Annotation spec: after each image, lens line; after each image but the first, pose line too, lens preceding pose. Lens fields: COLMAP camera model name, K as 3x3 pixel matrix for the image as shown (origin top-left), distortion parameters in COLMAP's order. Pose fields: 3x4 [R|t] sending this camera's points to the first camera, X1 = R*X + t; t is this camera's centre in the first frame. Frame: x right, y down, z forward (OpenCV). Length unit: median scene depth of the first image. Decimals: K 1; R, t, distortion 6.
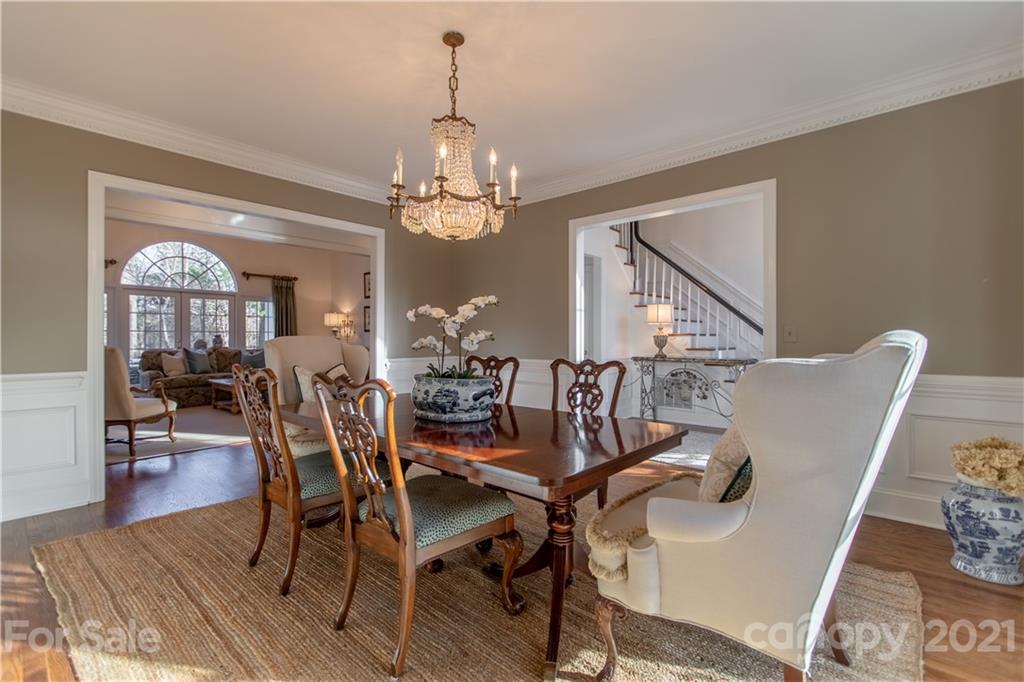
lens RADIAL K [[465.2, 0, 509.1], [0, 465.2, 338.8], [0, 0, 1]] dist [0.031102, -0.000049]
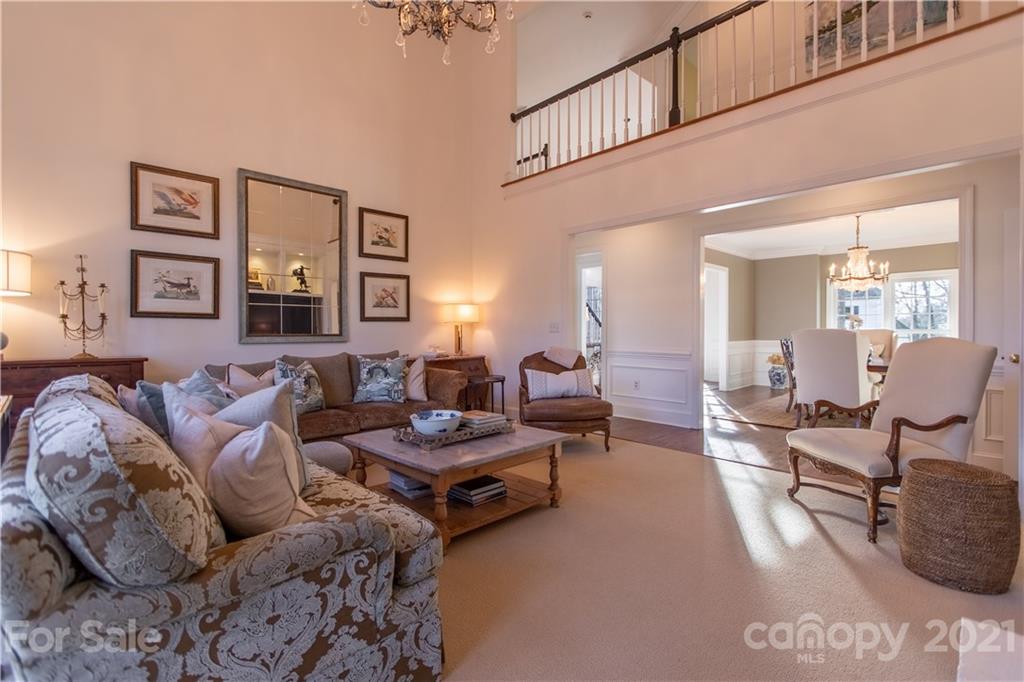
lens RADIAL K [[461.4, 0, 510.7], [0, 461.4, 336.8], [0, 0, 1]] dist [-0.000134, 0.000090]
pose [[0.061680, -0.007067, 0.998071, -0.741044], [0.014182, 0.999880, 0.006203, 0.004256], [-0.997995, 0.013772, 0.061772, 0.743289]]
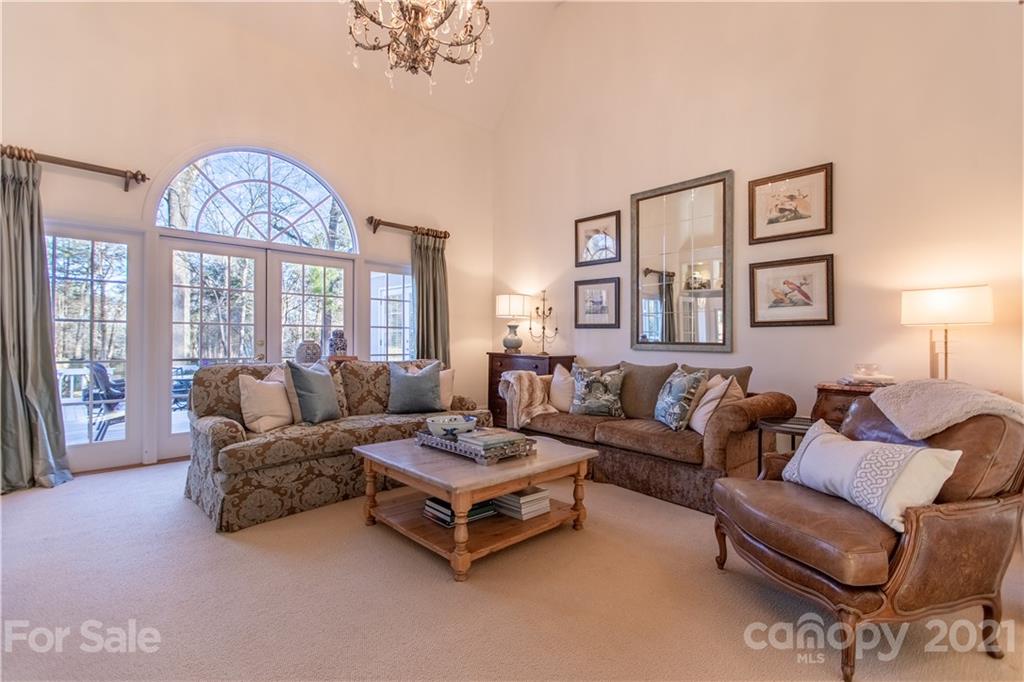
lens RADIAL K [[461.4, 0, 510.7], [0, 461.4, 336.8], [0, 0, 1]] dist [-0.000134, 0.000090]
pose [[0.998204, 0.003717, -0.059784, -0.391983], [-0.004015, 0.999980, -0.004868, -0.001337], [0.059765, 0.005099, 0.998199, 0.506147]]
